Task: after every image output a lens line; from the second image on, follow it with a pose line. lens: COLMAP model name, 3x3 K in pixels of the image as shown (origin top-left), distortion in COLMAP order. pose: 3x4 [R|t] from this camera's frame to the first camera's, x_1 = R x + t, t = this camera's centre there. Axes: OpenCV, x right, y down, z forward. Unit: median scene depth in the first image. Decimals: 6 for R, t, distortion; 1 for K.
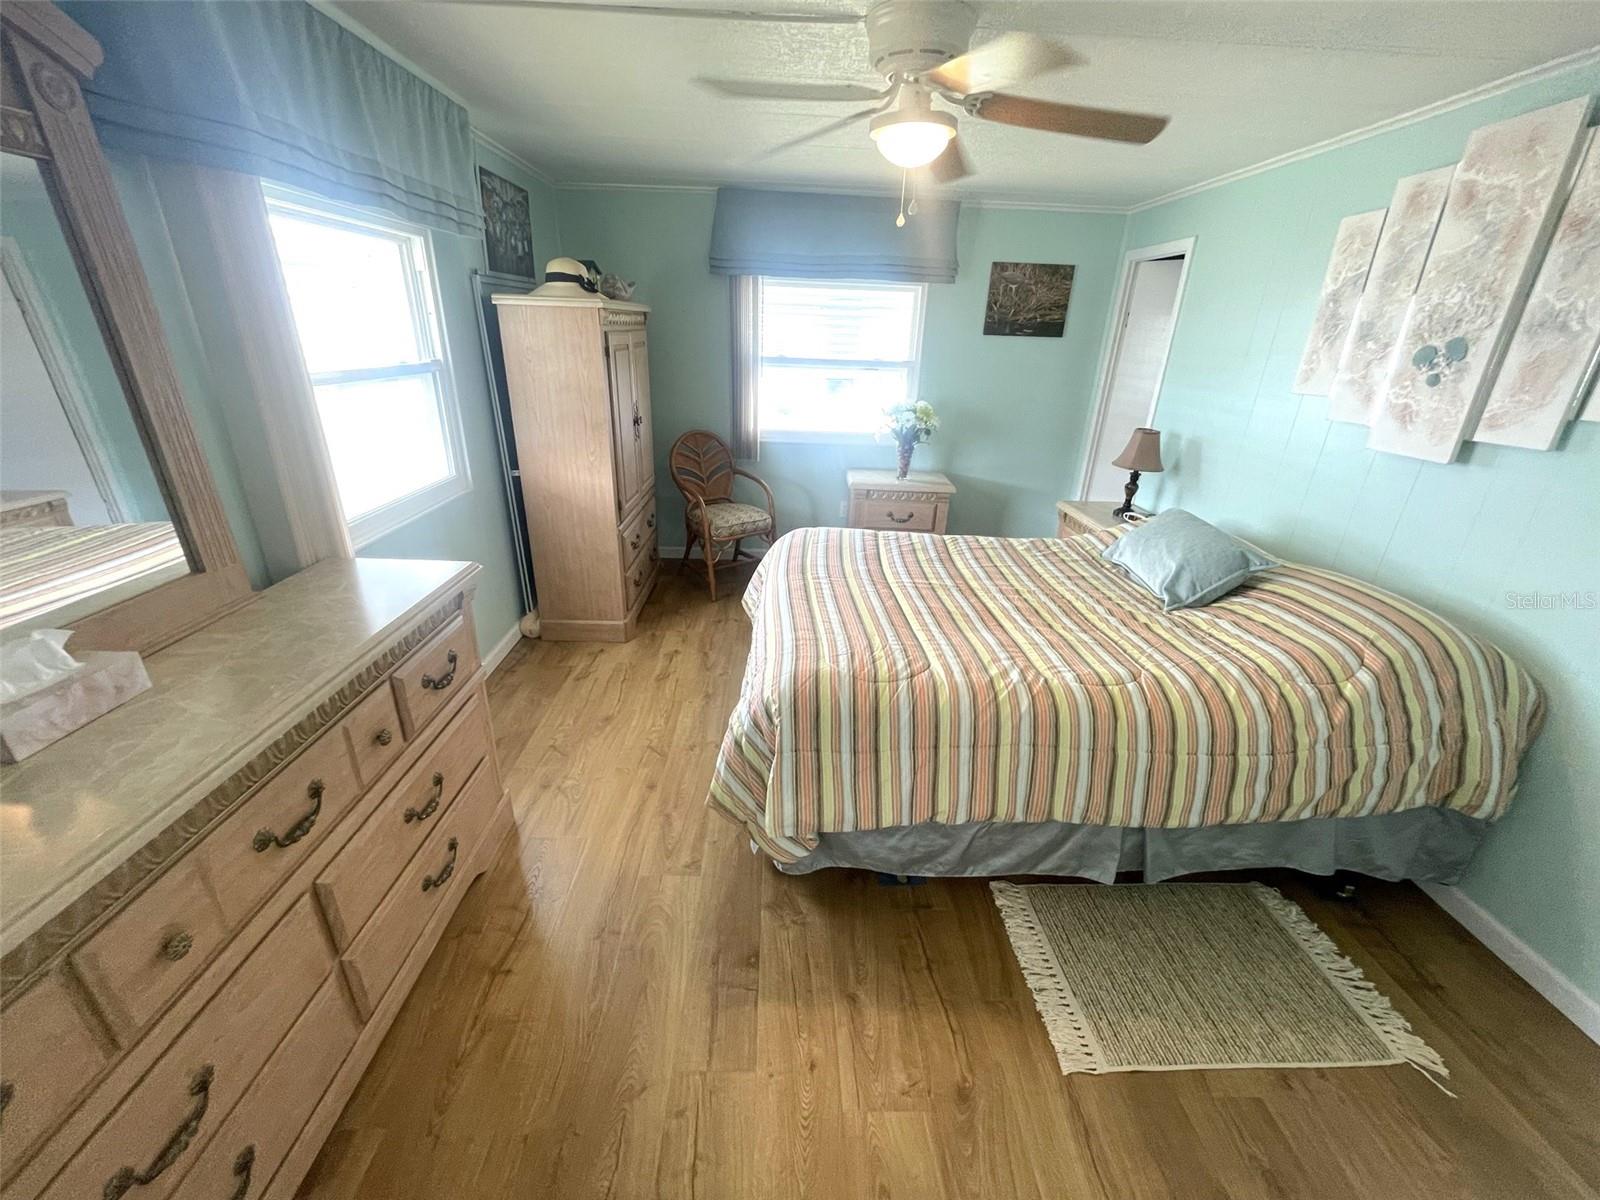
lens RADIAL K [[644.6, 0, 800.1], [0, 644.6, 606.8], [0, 0, 1]] dist [-0.002069, -0.000190]
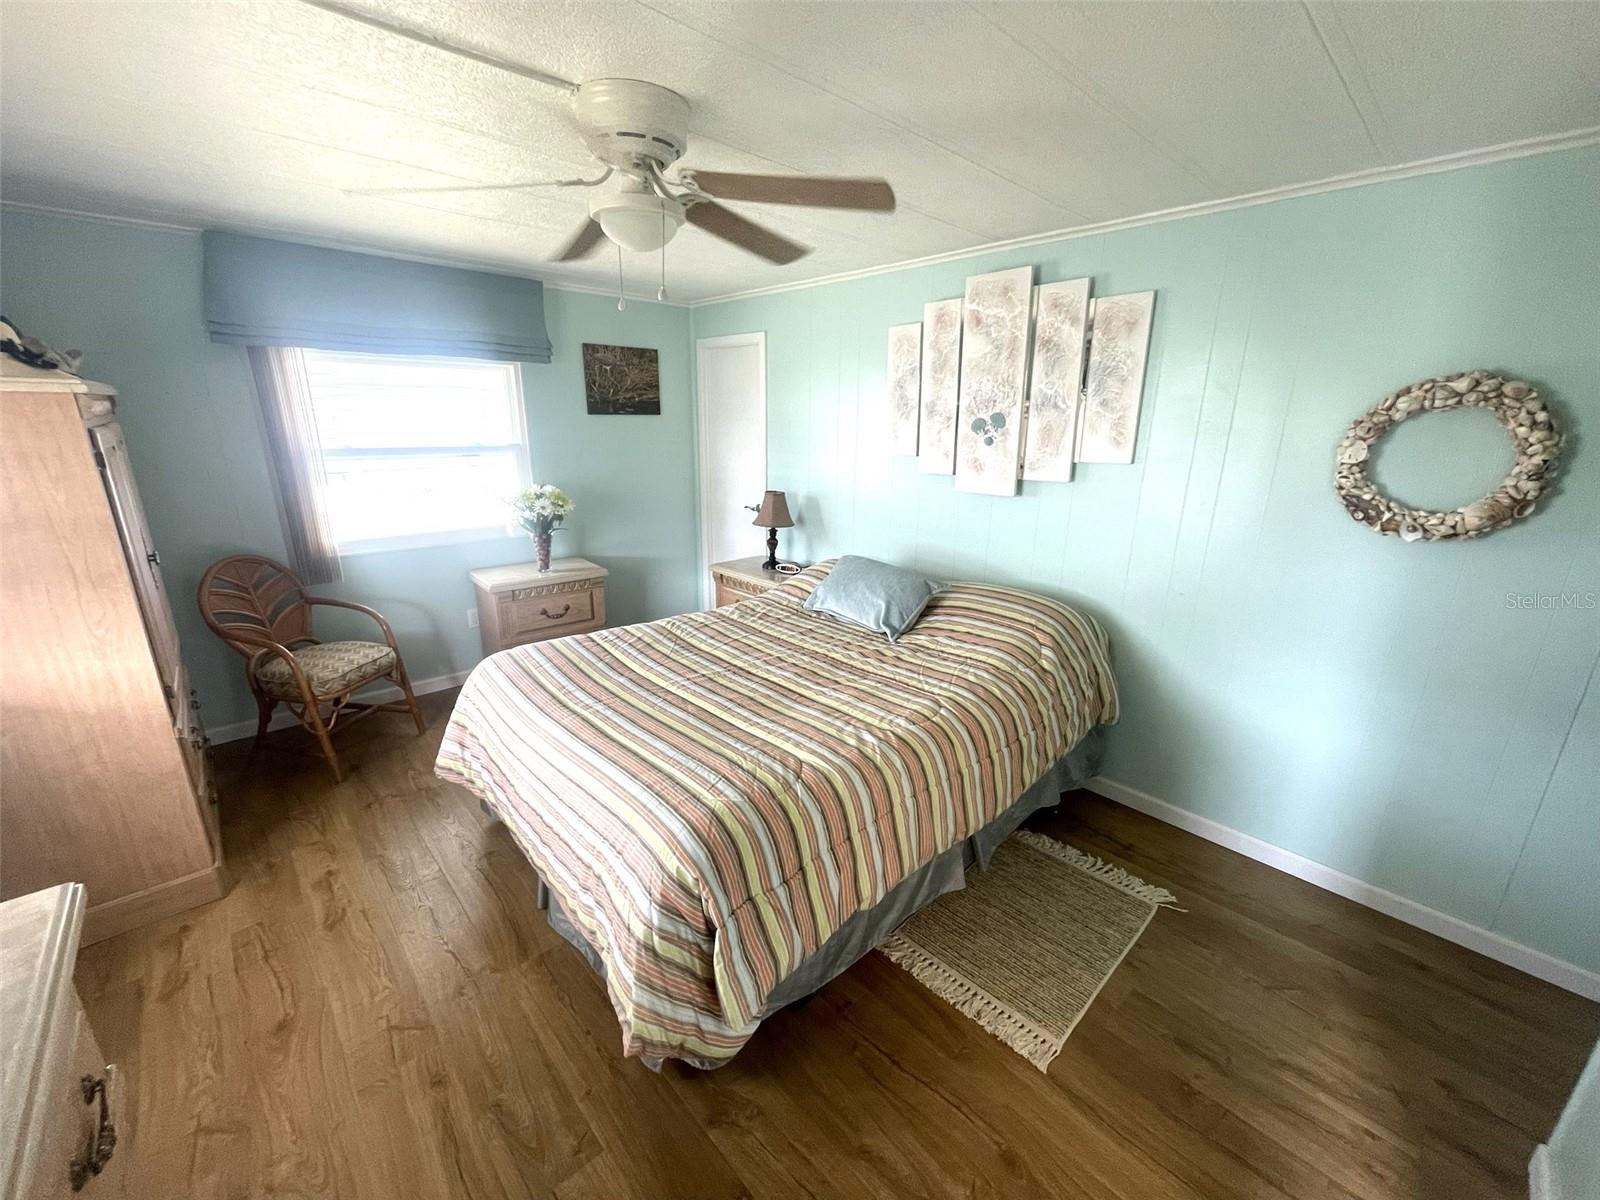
lens RADIAL K [[644.6, 0, 800.1], [0, 644.6, 606.8], [0, 0, 1]] dist [-0.002069, -0.000190]
pose [[0.748396, -0.212496, 0.628291, -0.252216], [0.273048, 0.962000, 0.000116, -0.089817], [-0.604441, 0.171467, 0.777979, 0.159239]]
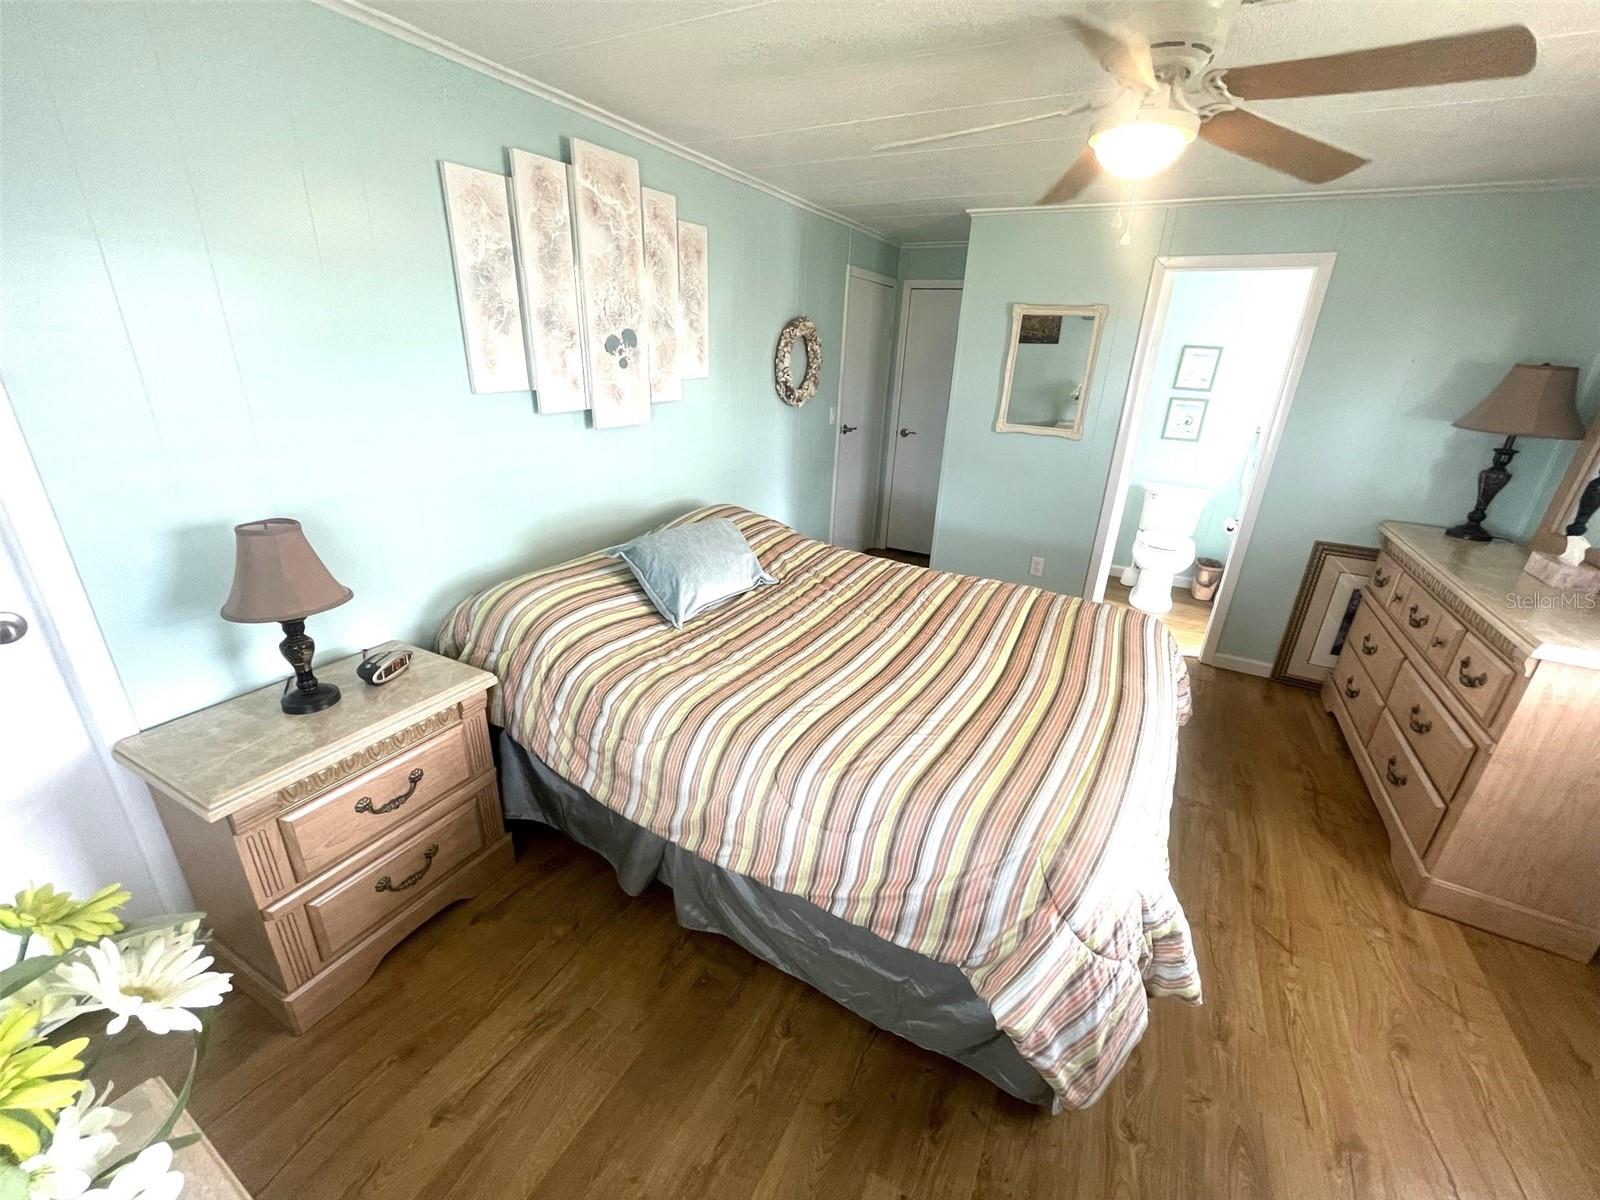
lens RADIAL K [[665.5, 0, 799.5], [0, 665.5, 607.2], [0, 0, 1]] dist [-0.001919, 0.000026]
pose [[-0.869325, -0.246143, 0.428588, 0.019413], [0.125494, 0.728815, 0.673112, -0.665588], [-0.478043, 0.638939, -0.602687, 1.533485]]
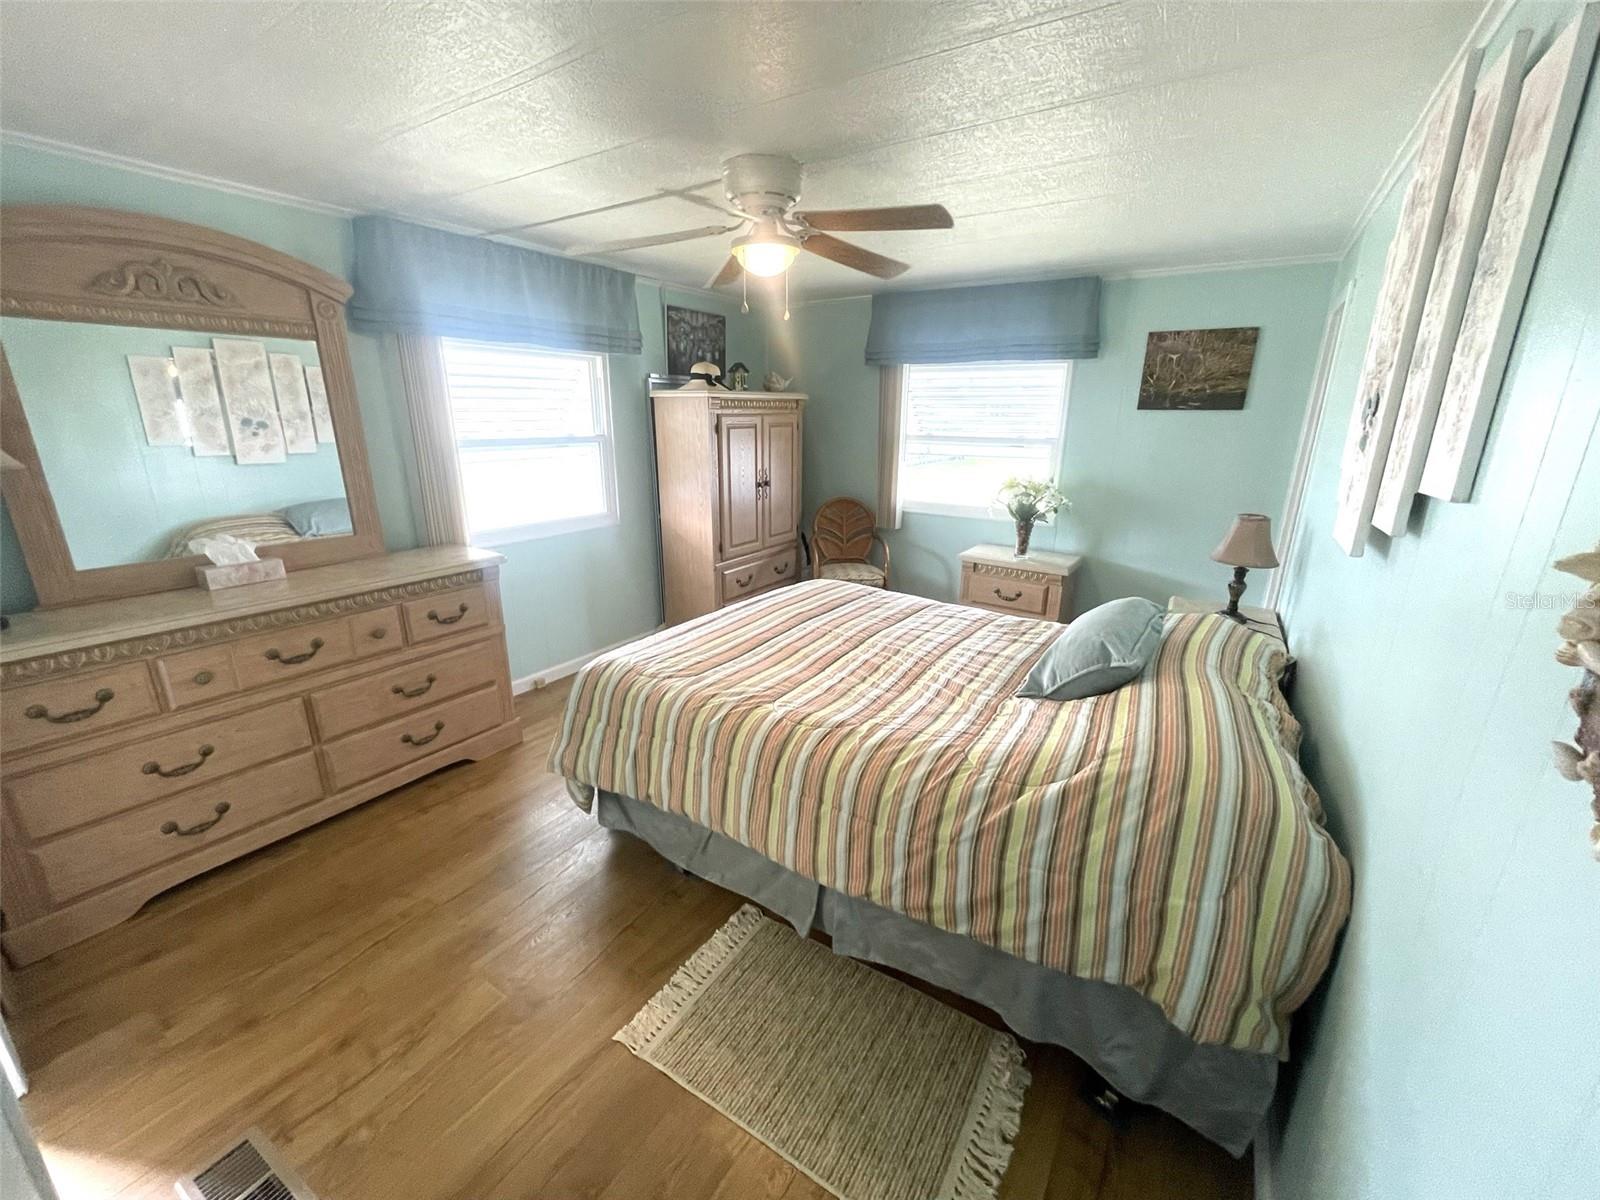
lens RADIAL K [[644.6, 0, 800.1], [0, 644.6, 606.8], [0, 0, 1]] dist [-0.002069, -0.000190]
pose [[0.825589, 0.138529, -0.547004, 0.708692], [-0.205985, 0.976487, -0.063595, 0.003260], [0.525332, 0.165178, 0.834711, 0.073670]]
